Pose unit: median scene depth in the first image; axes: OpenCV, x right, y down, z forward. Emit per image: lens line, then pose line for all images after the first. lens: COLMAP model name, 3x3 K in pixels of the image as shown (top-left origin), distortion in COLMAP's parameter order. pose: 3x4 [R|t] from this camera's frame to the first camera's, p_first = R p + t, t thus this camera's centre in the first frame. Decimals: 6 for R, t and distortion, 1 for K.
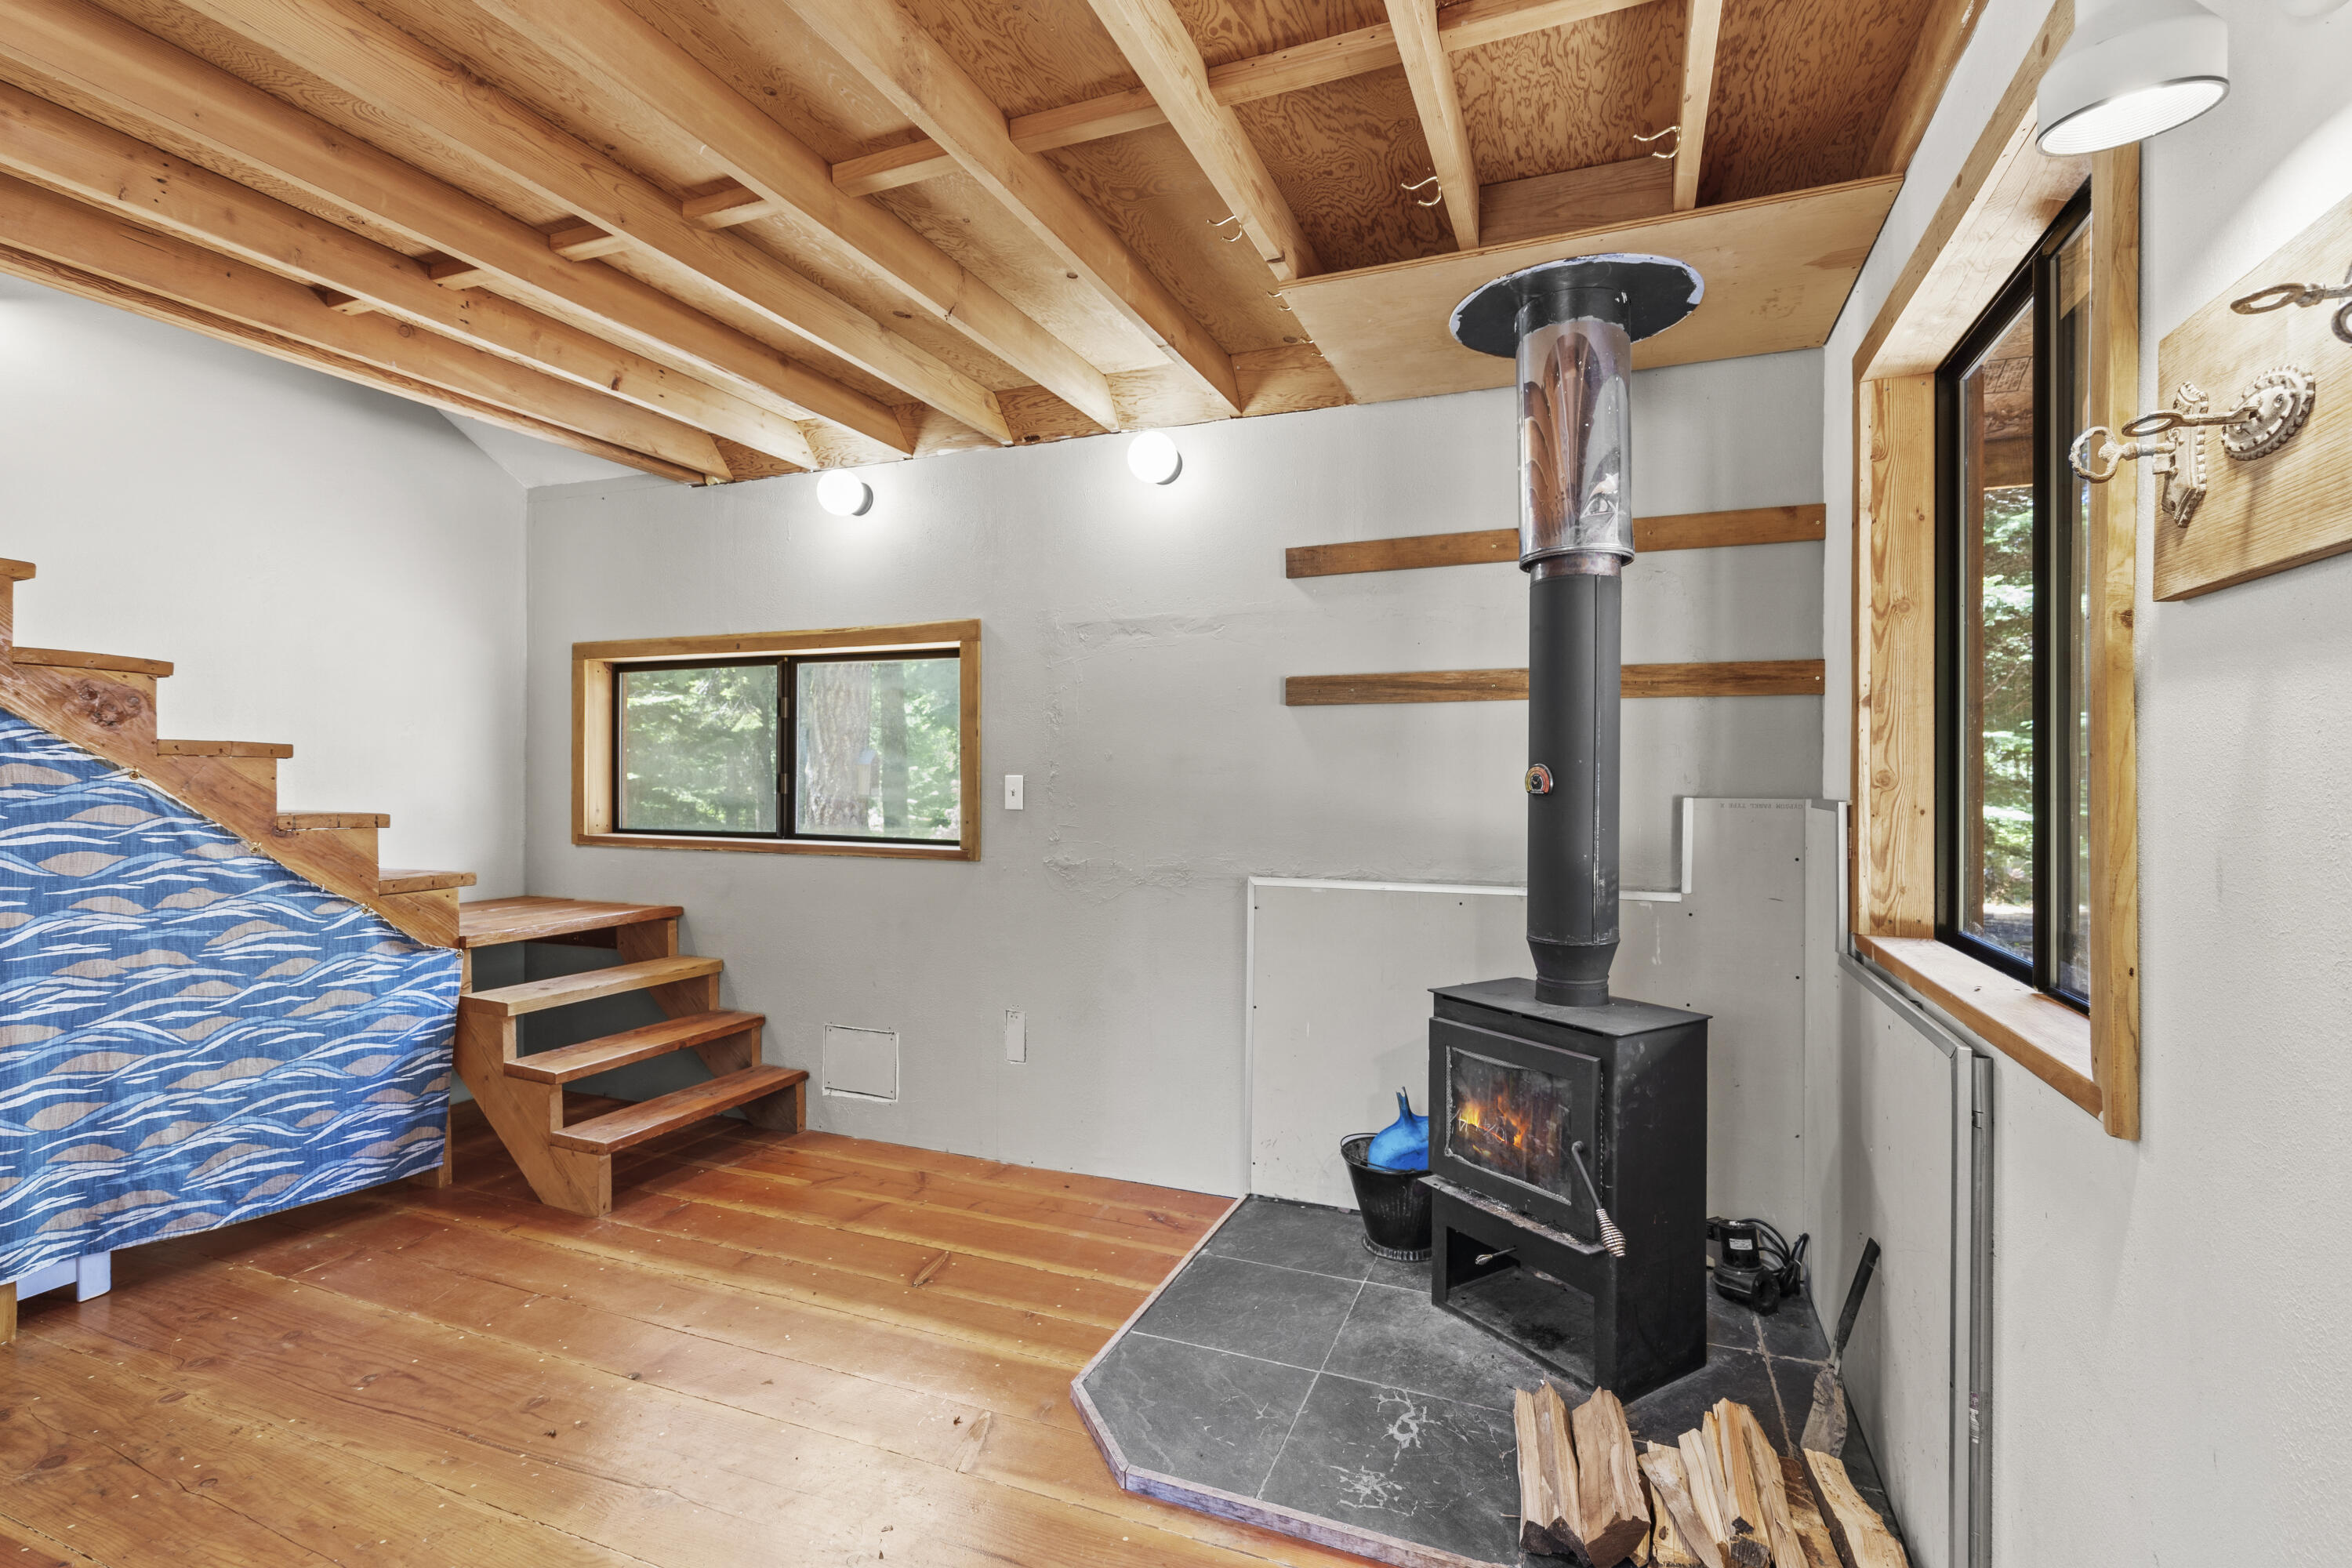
lens RADIAL K [[1088.0, 0, 1176.7], [0, 1088.0, 782.5], [0, 0, 1]] dist [-0.008093, 0.003300]
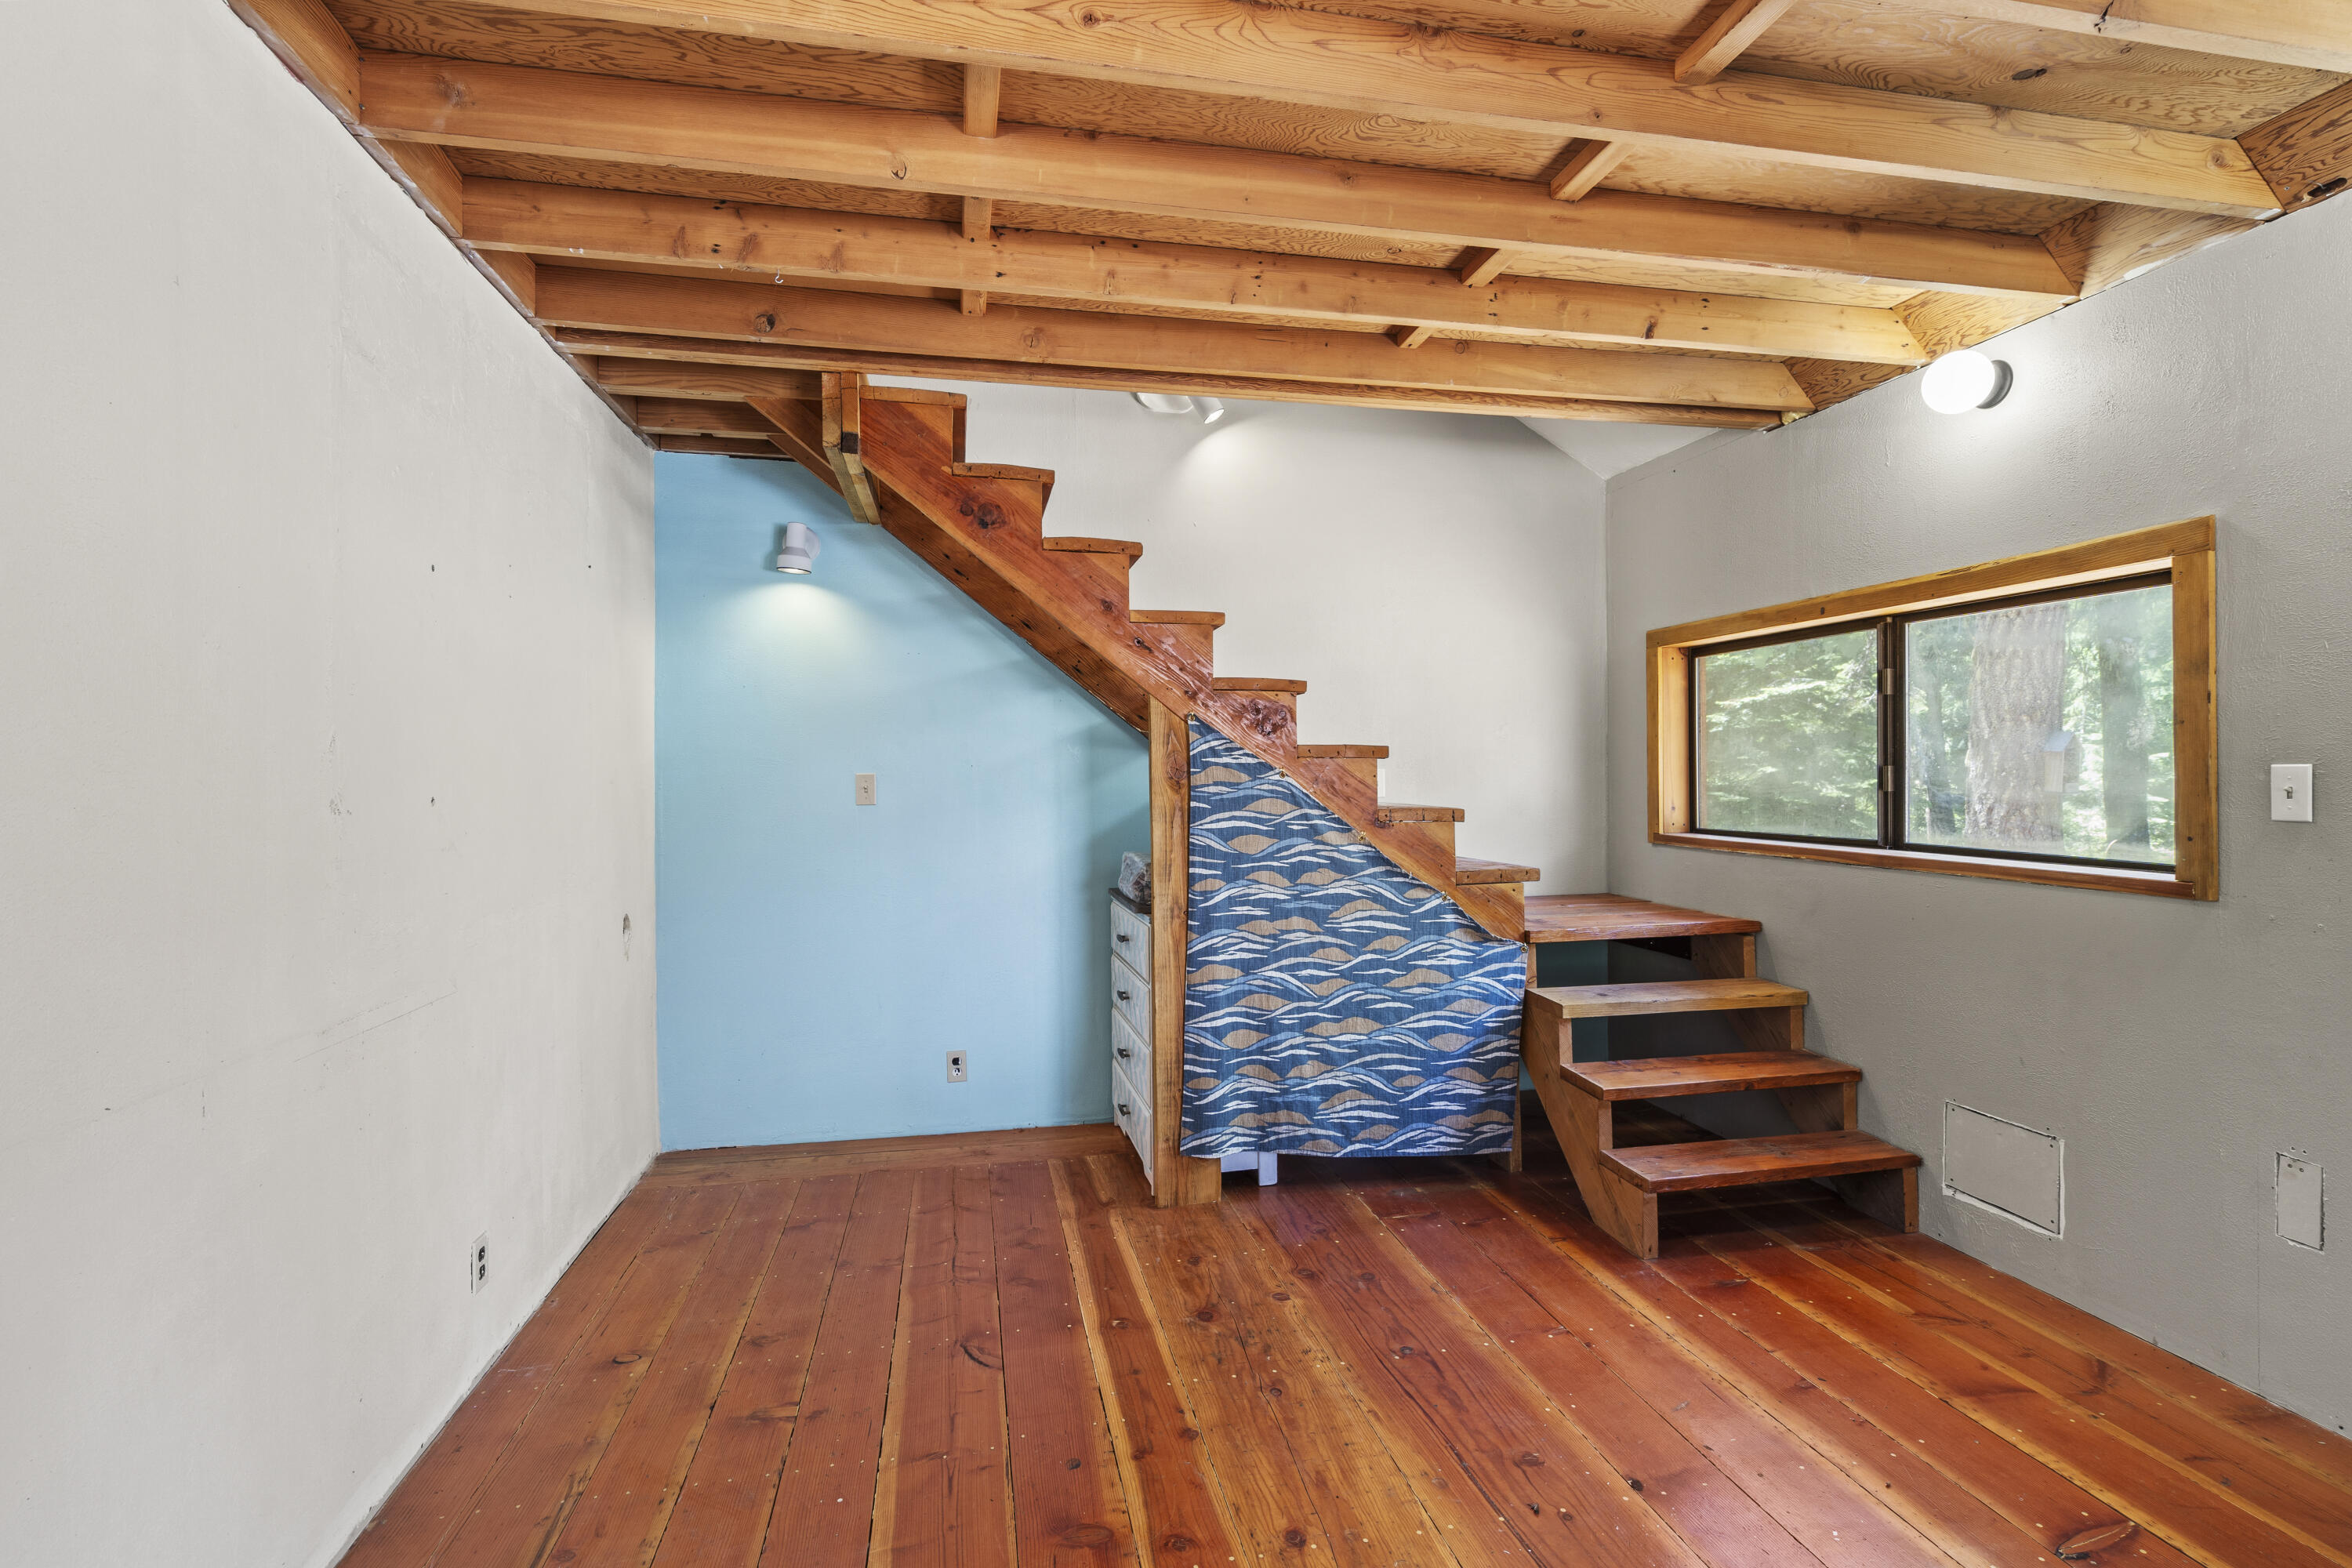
lens RADIAL K [[1088.0, 0, 1182.6], [0, 1088.0, 774.5], [0, 0, 1]] dist [-0.008093, 0.003300]
pose [[0.557759, -0.006178, -0.829980, 0.004819], [0.004950, 0.999979, -0.004117, -0.001463], [0.829988, -0.001812, 0.557778, 0.175314]]
